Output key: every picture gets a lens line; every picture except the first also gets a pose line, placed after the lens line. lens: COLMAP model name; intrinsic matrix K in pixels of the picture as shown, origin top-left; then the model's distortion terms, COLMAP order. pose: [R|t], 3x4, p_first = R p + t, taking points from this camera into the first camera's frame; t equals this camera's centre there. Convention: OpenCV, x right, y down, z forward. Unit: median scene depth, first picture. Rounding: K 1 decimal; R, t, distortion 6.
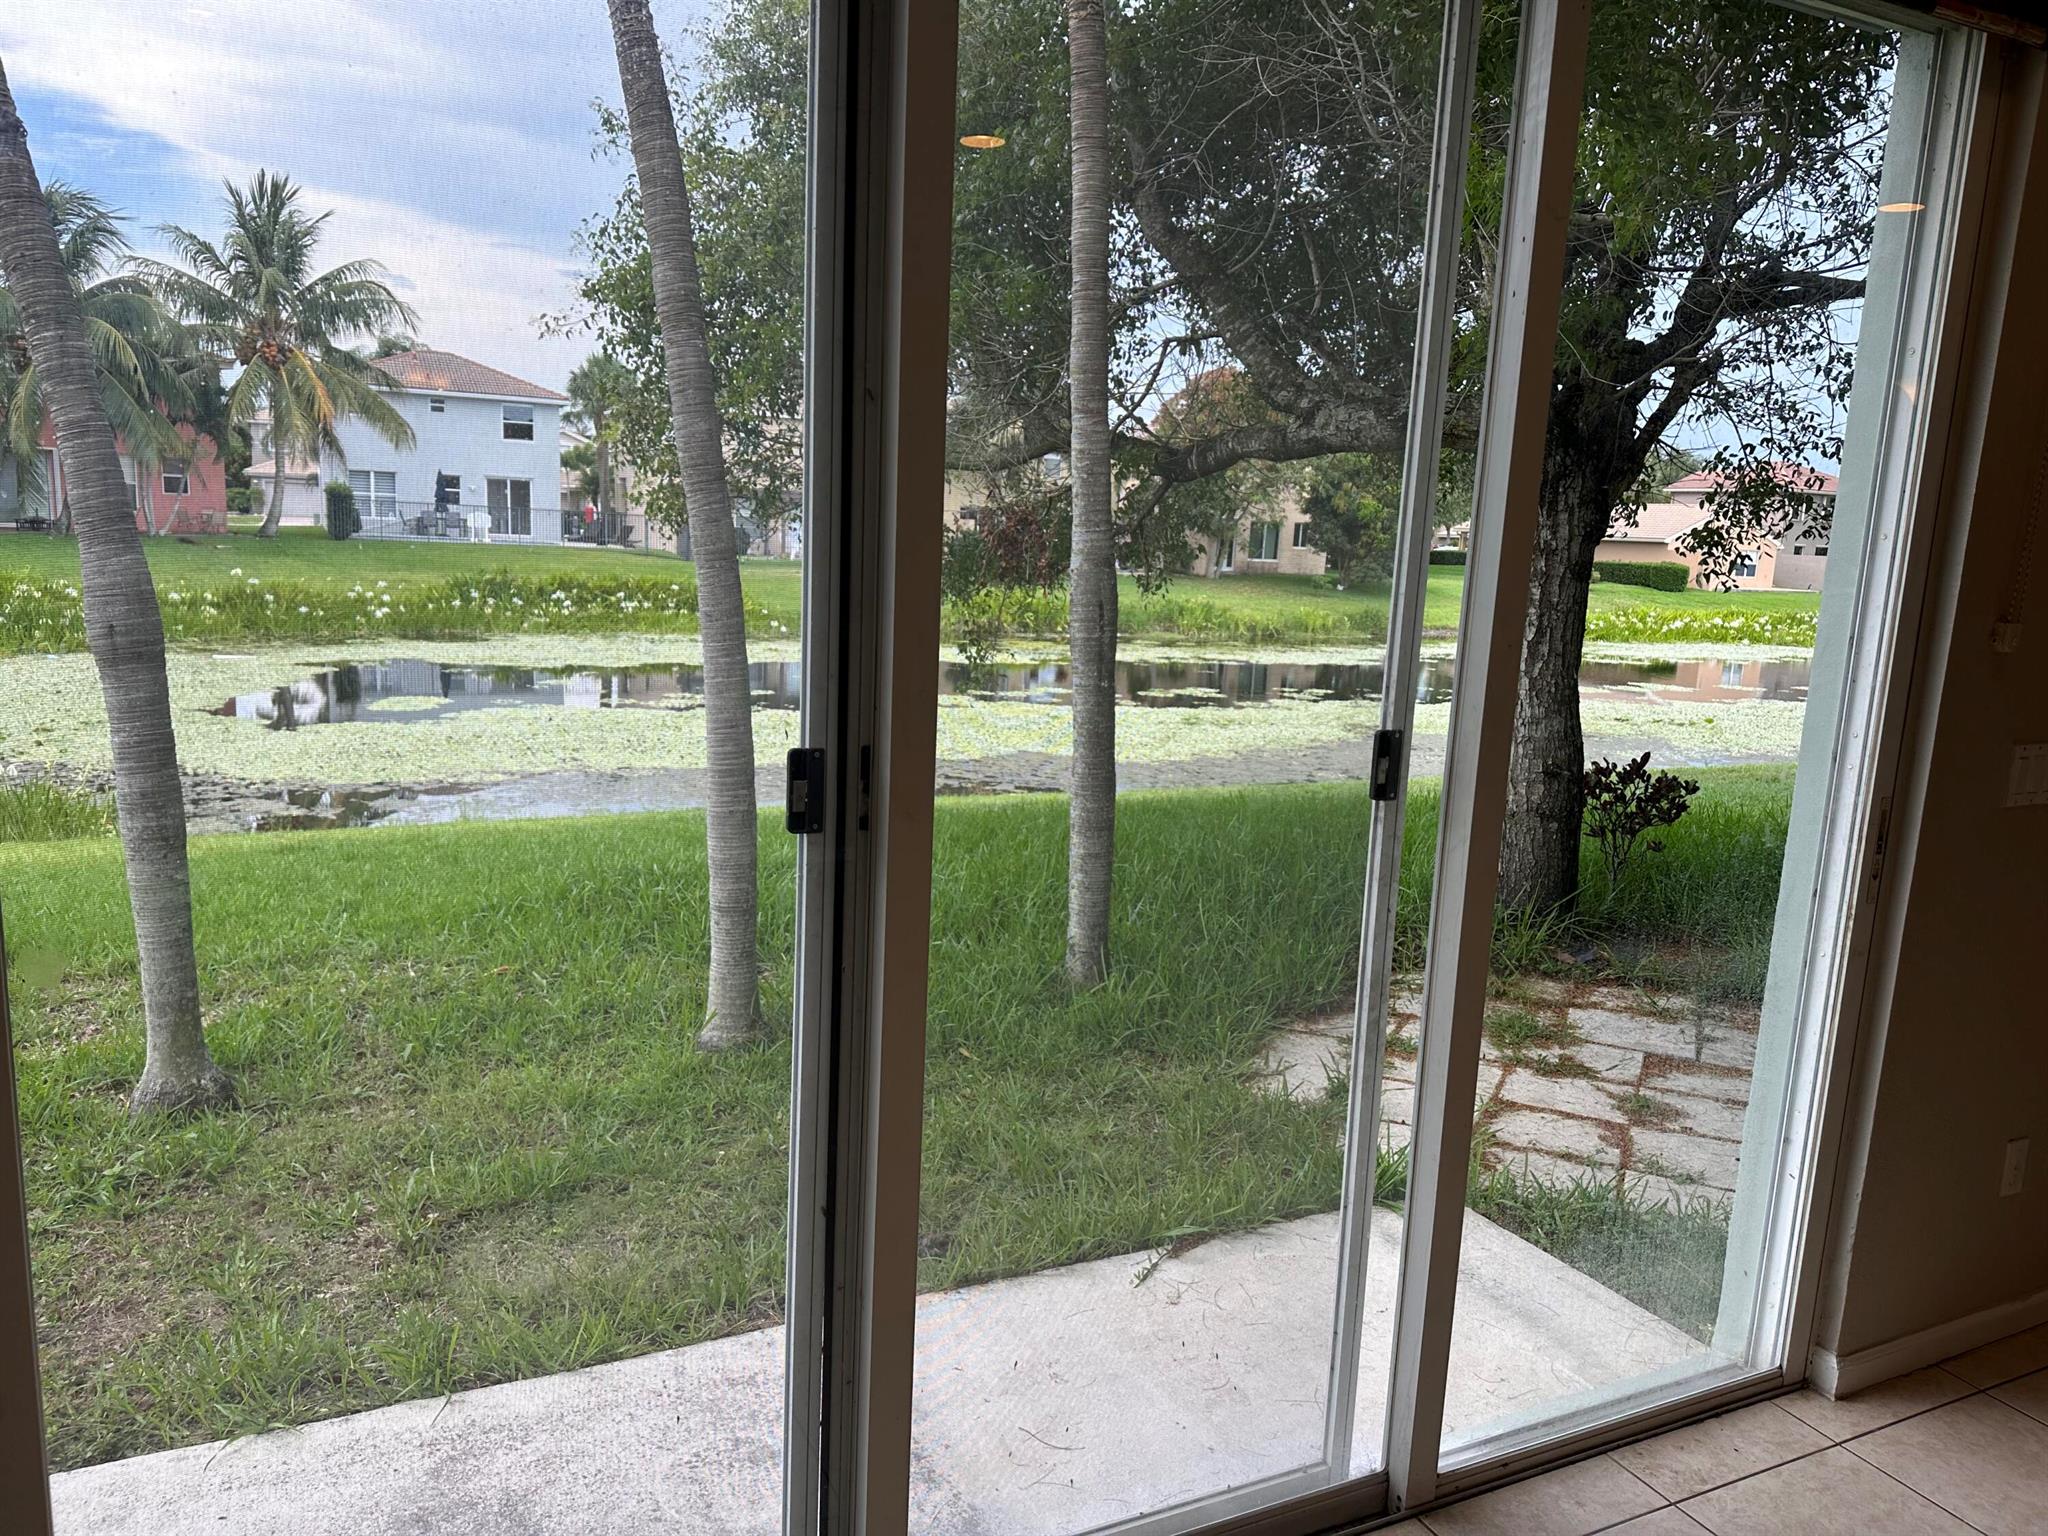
lens RADIAL K [[1422.6, 0, 1015.5], [0, 1422.6, 767.9], [0, 0, 1]] dist [0.155665, -0.278305]
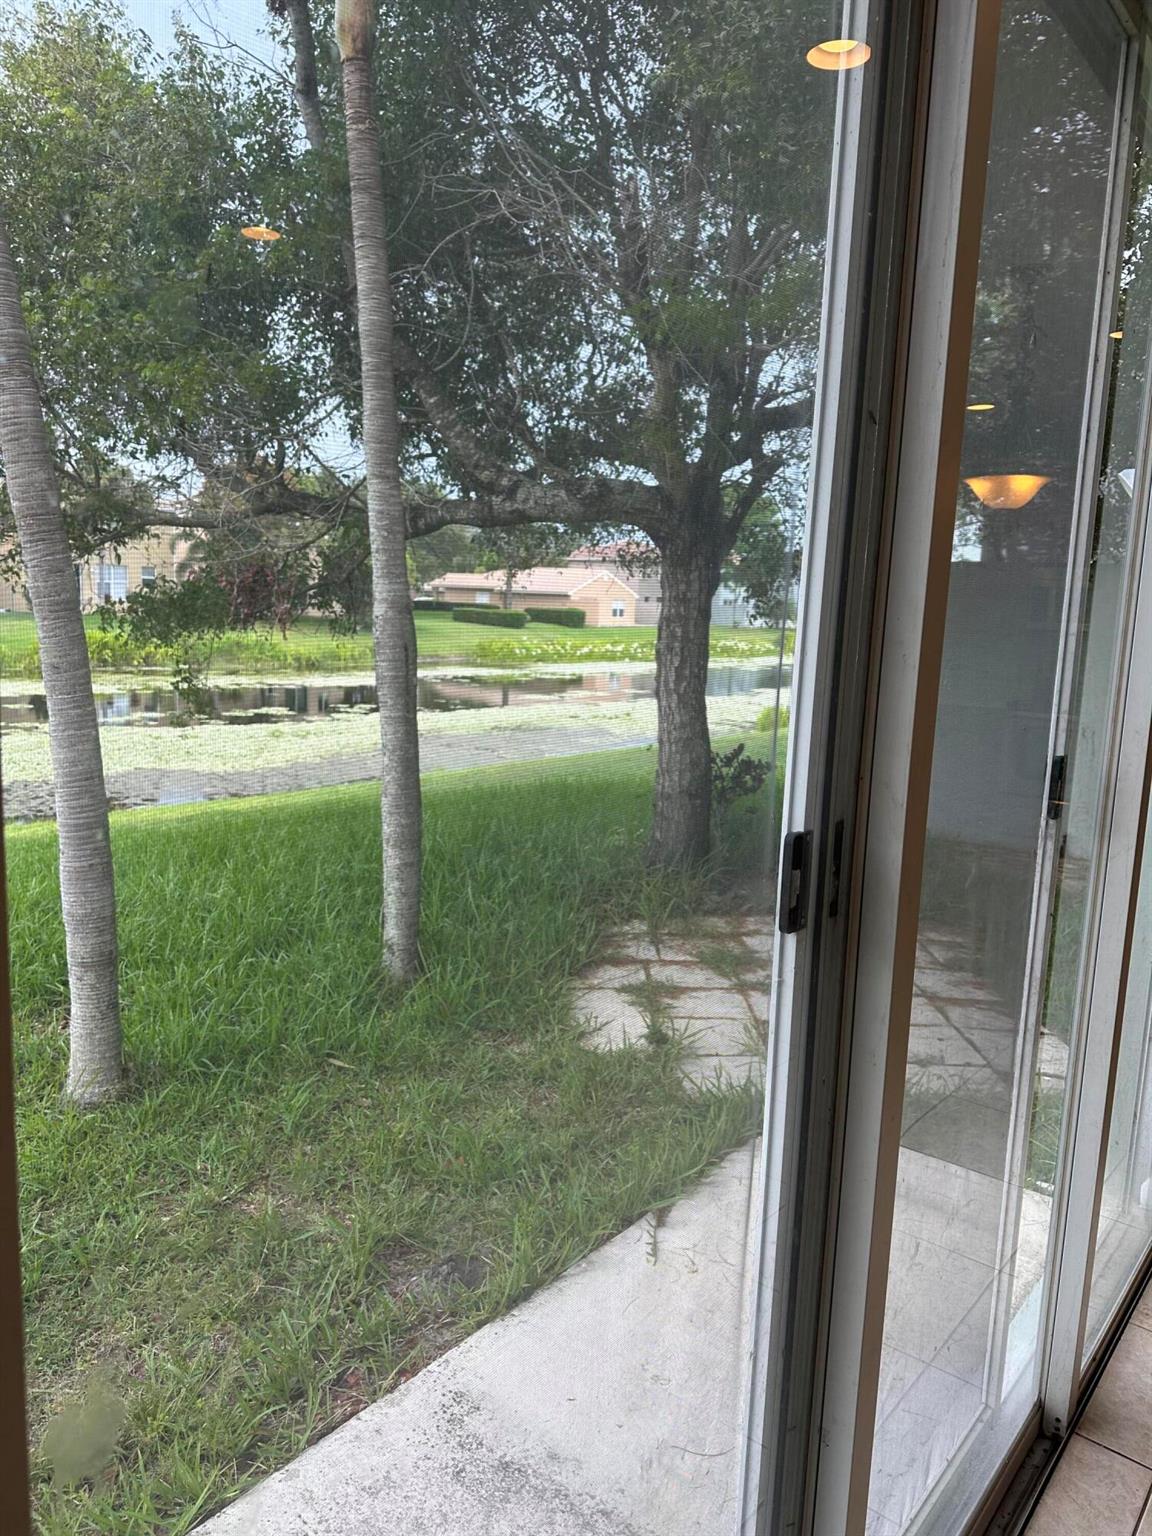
lens RADIAL K [[1066.9, 0, 572.9], [0, 1066.9, 761.9], [0, 0, 1]] dist [0.155665, -0.278305]
pose [[0.909168, -0.069170, 0.410645, -0.143406], [0.069294, 0.997489, 0.014602, -0.020436], [-0.410624, 0.015180, 0.911678, 0.128235]]
